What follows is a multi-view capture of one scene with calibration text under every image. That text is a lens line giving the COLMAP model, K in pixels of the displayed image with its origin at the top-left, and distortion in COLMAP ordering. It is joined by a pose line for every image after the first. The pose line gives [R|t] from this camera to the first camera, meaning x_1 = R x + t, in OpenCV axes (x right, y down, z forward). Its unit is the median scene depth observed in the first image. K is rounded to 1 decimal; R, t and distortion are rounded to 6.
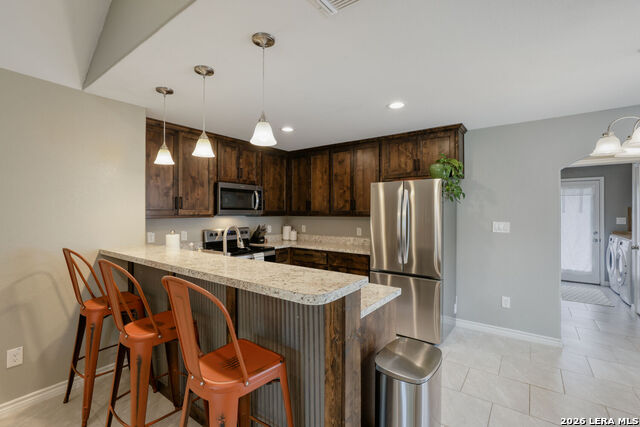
lens RADIAL K [[290.7, 0, 326.8], [0, 290.7, 211.9], [0, 0, 1]] dist [-0.024910, 0.003923]
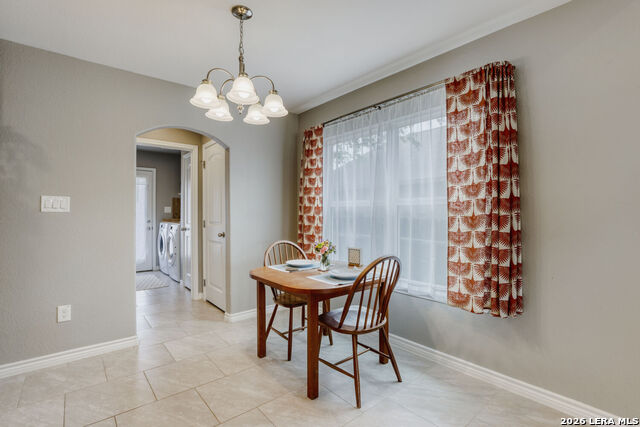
lens RADIAL K [[290.7, 0, 311.9], [0, 290.7, 213.0], [0, 0, 1]] dist [-0.024910, 0.003923]
pose [[0.249474, 0.001086, 0.968381, 0.101885], [0.002568, 0.999995, -0.001783, 0.071687], [-0.968378, 0.002931, 0.249470, 0.241005]]
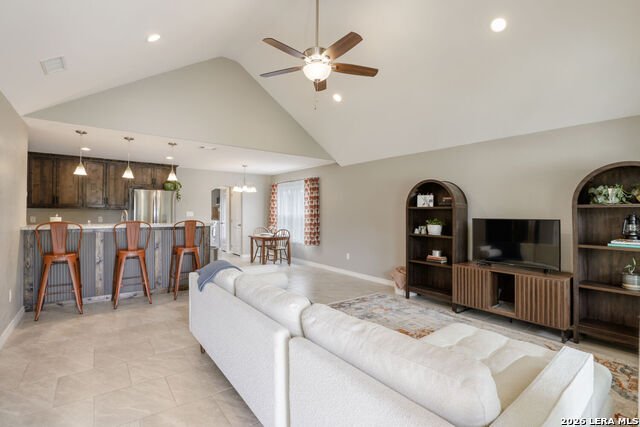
lens RADIAL K [[290.7, 0, 321.1], [0, 290.7, 211.7], [0, 0, 1]] dist [-0.024910, 0.003923]
pose [[0.274701, 0.003979, 0.961521, -1.168725], [-0.004692, 0.999985, -0.002797, 0.033956], [-0.961518, -0.003743, 0.274716, -0.540234]]
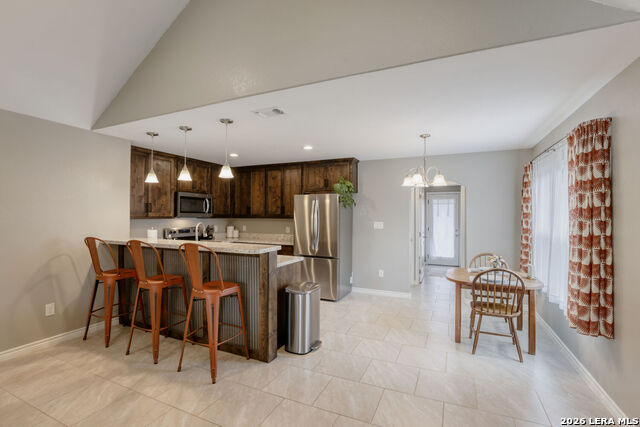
lens RADIAL K [[290.7, 0, 331.1], [0, 290.7, 214.8], [0, 0, 1]] dist [-0.024910, 0.003923]
pose [[0.975276, 0.004297, 0.220948, 0.012152], [-0.003448, 0.999985, -0.004228, 0.004298], [-0.220963, 0.003362, 0.975276, -0.430448]]
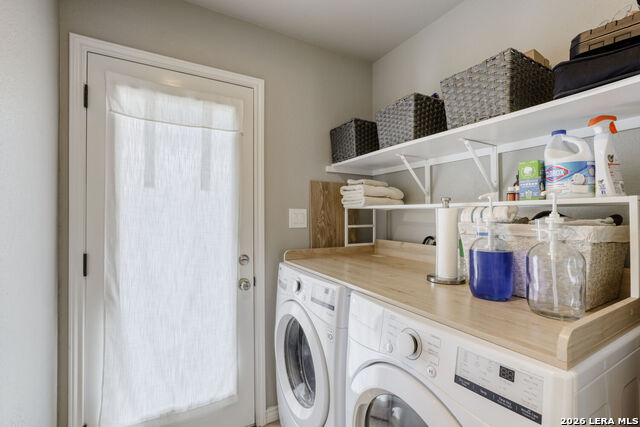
lens RADIAL K [[290.7, 0, 318.5], [0, 290.7, 214.7], [0, 0, 1]] dist [-0.024910, 0.003923]
pose [[0.417150, 0.009078, 0.908792, 1.080224], [0.001806, 0.999940, -0.010817, 0.046550], [-0.908836, 0.006153, 0.417108, 1.241443]]
